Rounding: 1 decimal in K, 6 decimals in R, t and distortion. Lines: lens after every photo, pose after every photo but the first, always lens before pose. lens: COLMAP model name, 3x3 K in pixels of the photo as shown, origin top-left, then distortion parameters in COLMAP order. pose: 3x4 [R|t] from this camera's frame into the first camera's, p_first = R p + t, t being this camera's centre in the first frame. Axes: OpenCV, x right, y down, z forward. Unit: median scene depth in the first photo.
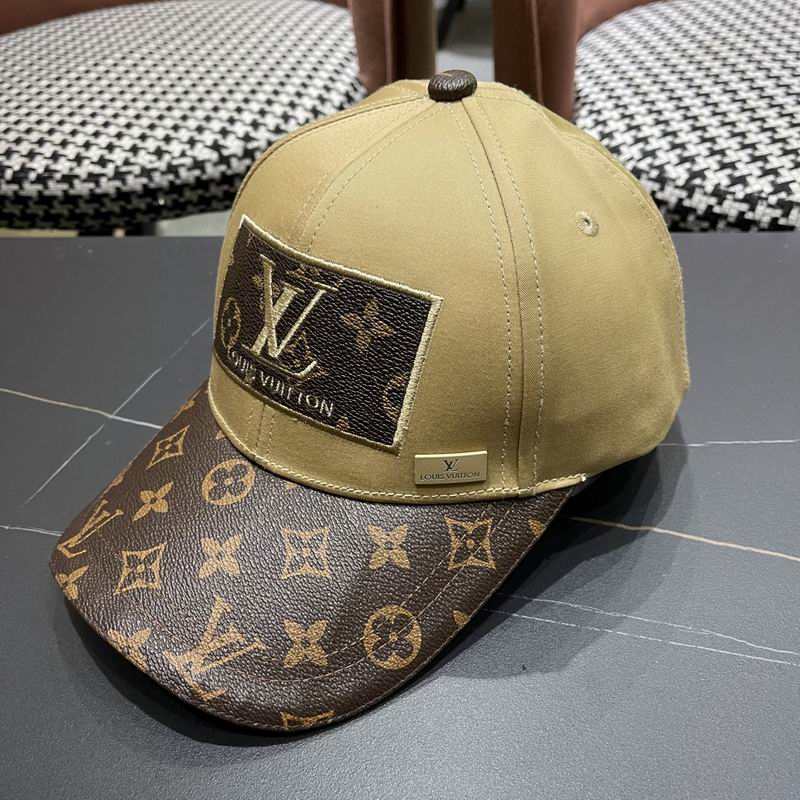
lens RADIAL K [[843.3, 0, 395.0], [0, 843.3, 399.5], [0, 0, 1]] dist [0.020834, 0.000000]
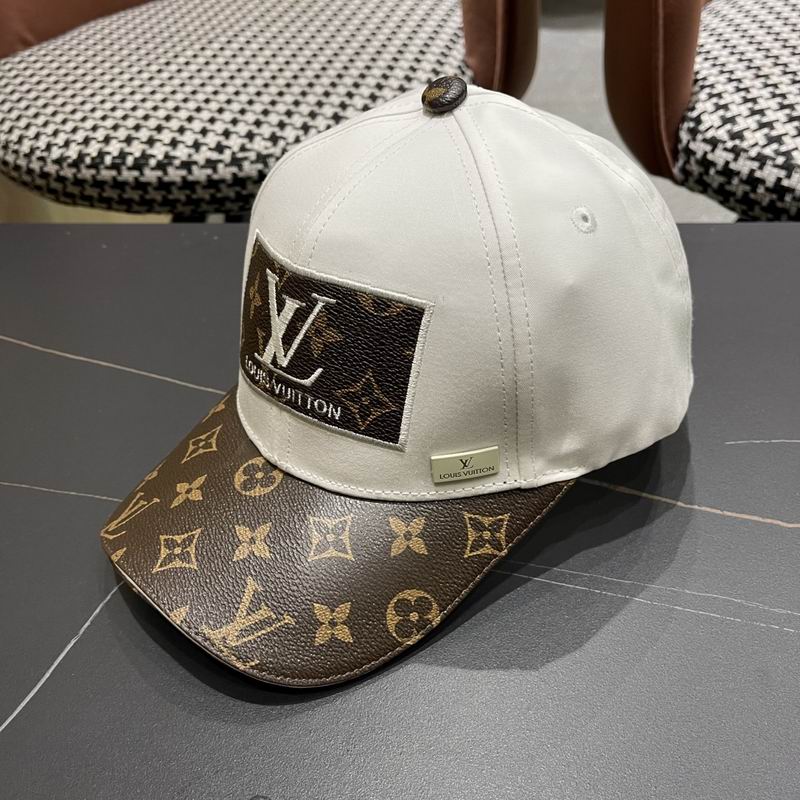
lens RADIAL K [[843.3, 0, 394.2], [0, 843.3, 402.8], [0, 0, 1]] dist [0.020834, 0.000000]
pose [[0.998291, 0.015126, -0.056440, -0.072695], [-0.013091, 0.999257, 0.036263, -0.013273], [0.056947, -0.035462, 0.997747, -0.017548]]
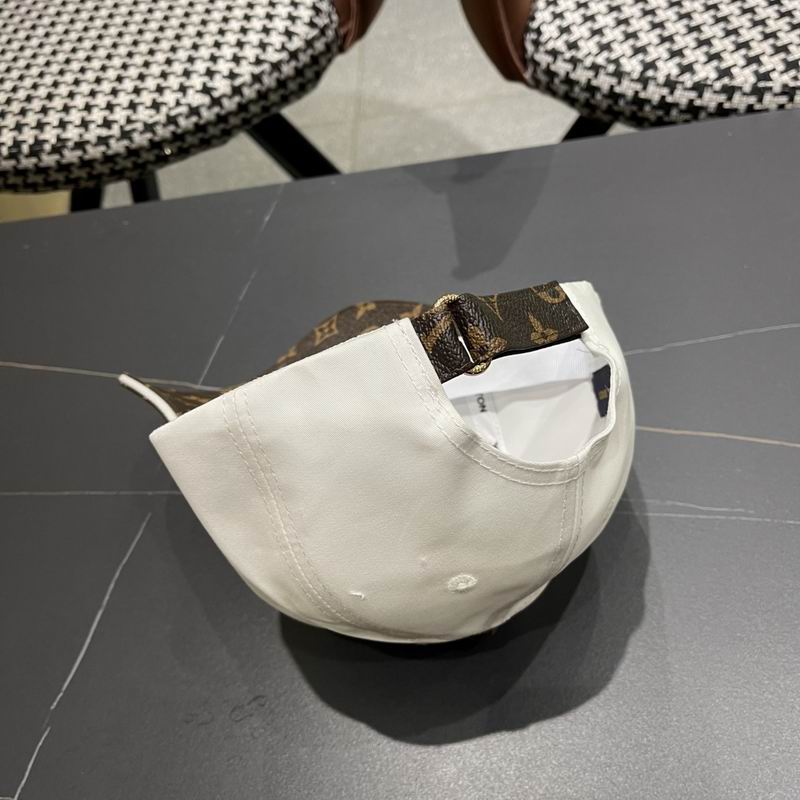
lens RADIAL K [[843.3, 0, 397.4], [0, 843.3, 418.4], [0, 0, 1]] dist [0.020834, 0.000000]
pose [[0.987537, -0.156230, -0.019075, -0.016063], [0.155897, 0.954307, 0.254939, -0.138793], [-0.021625, -0.254735, 0.966769, -0.154779]]
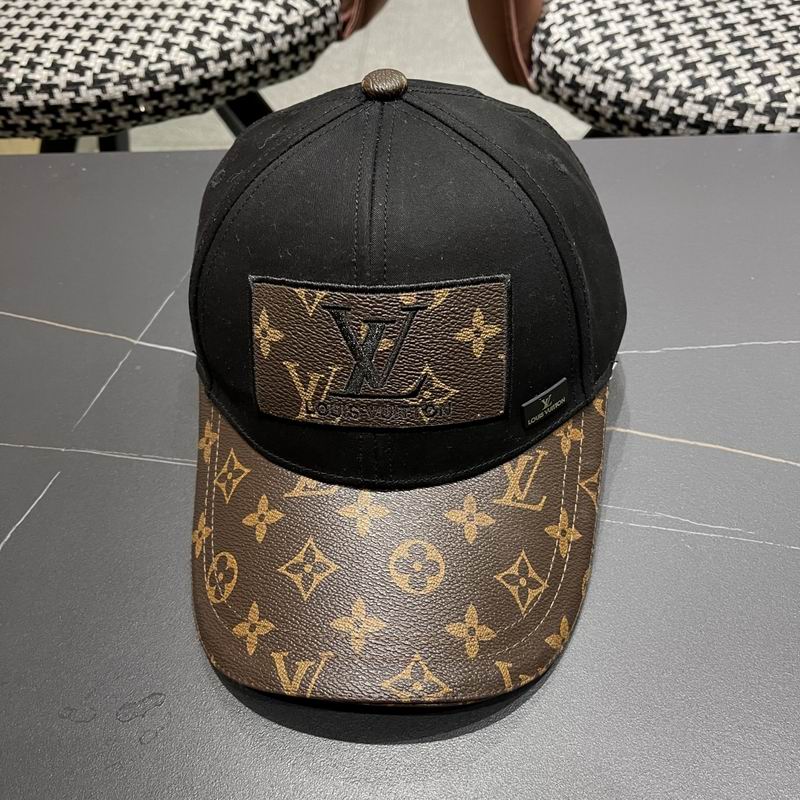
lens RADIAL K [[843.3, 0, 398.1], [0, 843.3, 401.8], [0, 0, 1]] dist [0.020834, 0.000000]
pose [[0.998090, -0.045715, 0.041558, -0.027563], [0.037544, 0.983014, 0.179651, -0.059086], [-0.049065, -0.177748, 0.982852, -0.081370]]
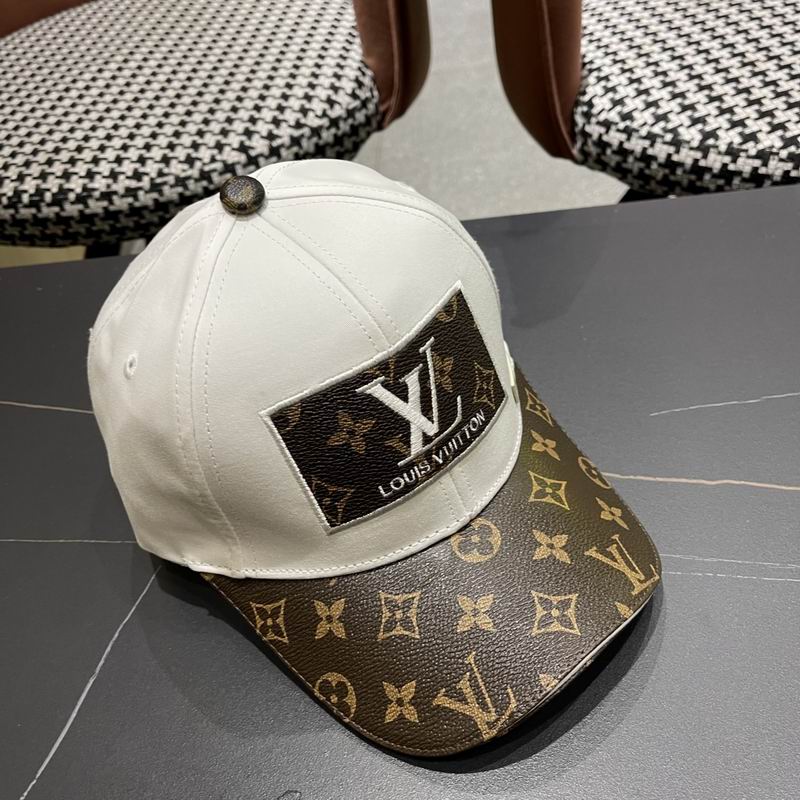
lens RADIAL K [[843.3, 0, 394.8], [0, 843.3, 410.8], [0, 0, 1]] dist [0.020834, 0.000000]
pose [[0.993254, -0.113119, 0.025512, -0.090512], [0.110513, 0.990040, 0.087220, -0.050481], [-0.035124, -0.083812, 0.995862, -0.069420]]
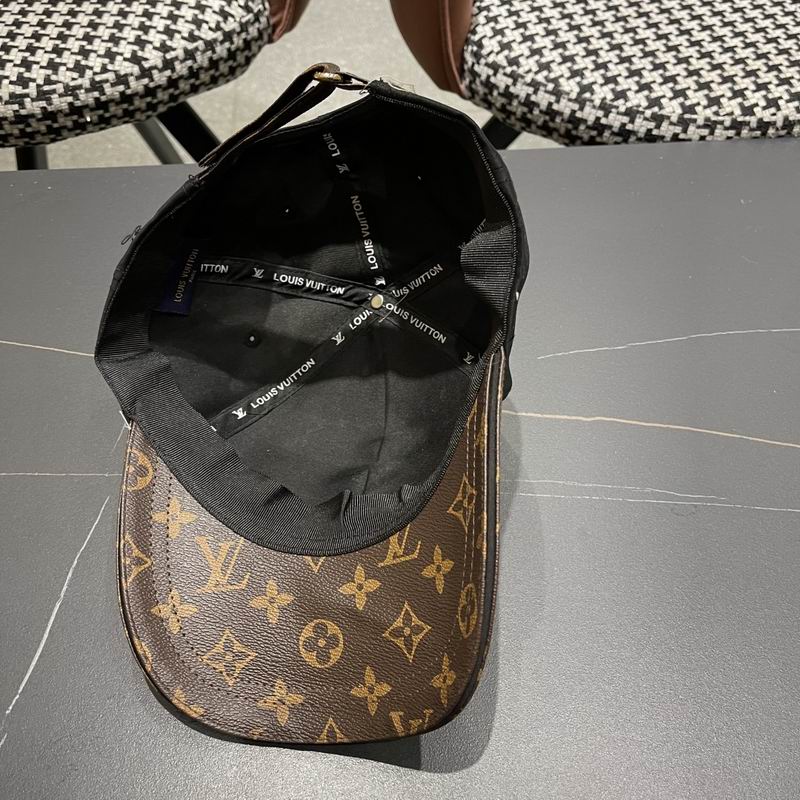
lens RADIAL K [[843.3, 0, 398.1], [0, 843.3, 402.1], [0, 0, 1]] dist [0.020834, 0.000000]
pose [[0.971789, -0.118112, 0.204146, -0.163914], [0.067636, 0.968776, 0.238535, -0.122708], [-0.225946, -0.217998, 0.949434, -0.132450]]
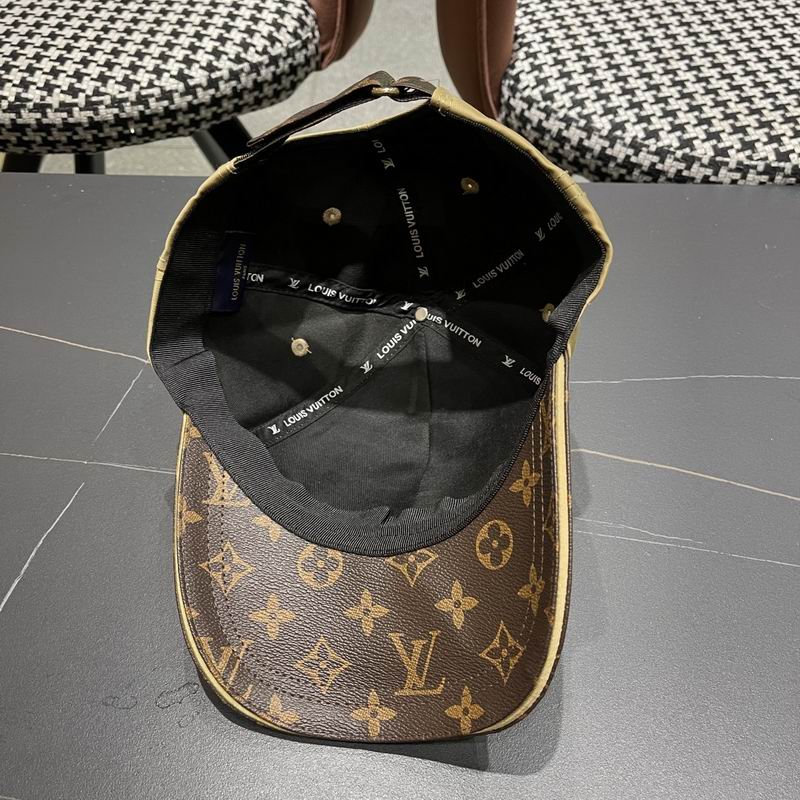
lens RADIAL K [[843.3, 0, 397.4], [0, 843.3, 409.1], [0, 0, 1]] dist [0.020834, 0.000000]
pose [[0.992022, -0.028982, 0.122688, -0.086817], [0.004761, 0.981134, 0.193270, -0.095214], [-0.125975, -0.191144, 0.973445, -0.149625]]
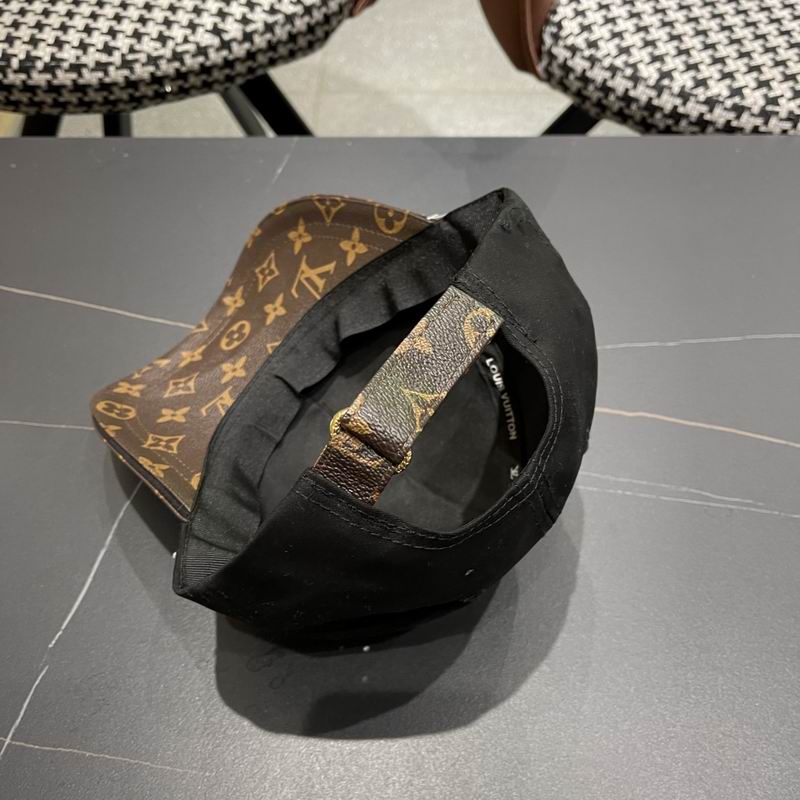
lens RADIAL K [[843.3, 0, 396.2], [0, 843.3, 416.2], [0, 0, 1]] dist [0.020834, 0.000000]
pose [[0.992267, -0.056165, 0.110690, -0.136304], [0.023972, 0.961692, 0.273083, -0.124735], [-0.121788, -0.268318, 0.955601, -0.150587]]
